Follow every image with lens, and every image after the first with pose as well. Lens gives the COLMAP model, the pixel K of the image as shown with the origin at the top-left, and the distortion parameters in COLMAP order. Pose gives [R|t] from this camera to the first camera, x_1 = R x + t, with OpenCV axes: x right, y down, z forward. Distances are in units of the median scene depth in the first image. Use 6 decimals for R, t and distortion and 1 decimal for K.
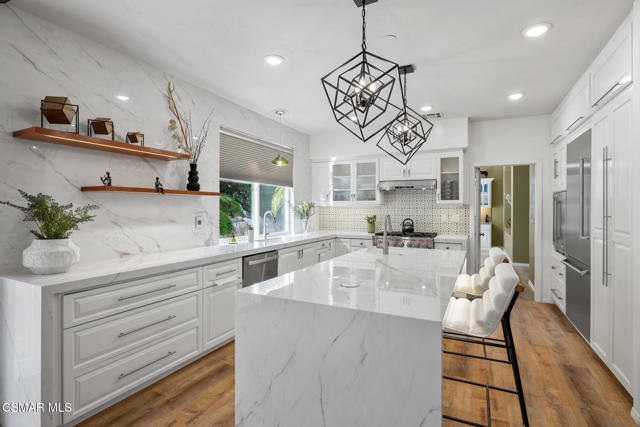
lens RADIAL K [[322.8, 0, 318.2], [0, 322.8, 209.1], [0, 0, 1]] dist [-0.004689, 0.000959]
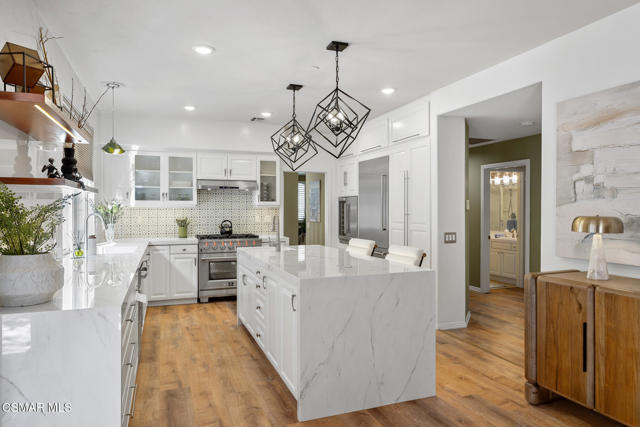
lens RADIAL K [[414.0, 0, 321.9], [0, 414.0, 212.4], [0, 0, 1]] dist [-0.006733, -0.006177]
pose [[0.666067, -0.006667, 0.745862, -0.549221], [0.003283, 0.999977, 0.006007, -0.000323], [-0.745885, -0.001553, 0.666073, -0.031210]]
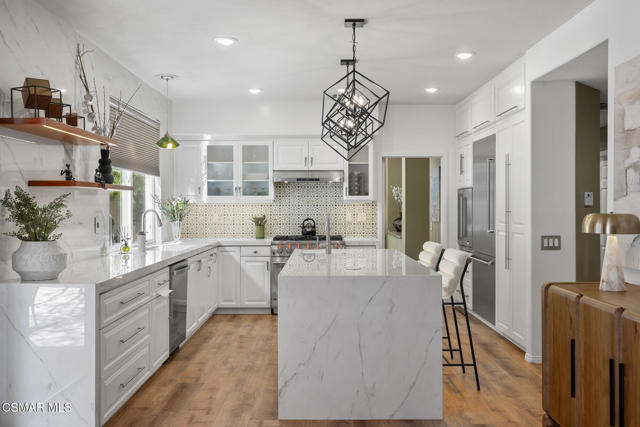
lens RADIAL K [[610.4, 0, 319.4], [0, 610.4, 213.0], [0, 0, 1]] dist [-0.009477, 0.000000]
pose [[0.892592, -0.008898, 0.450777, -0.462878], [0.004973, 0.999939, 0.009890, 0.000923], [-0.450838, -0.006586, 0.892582, -0.435927]]
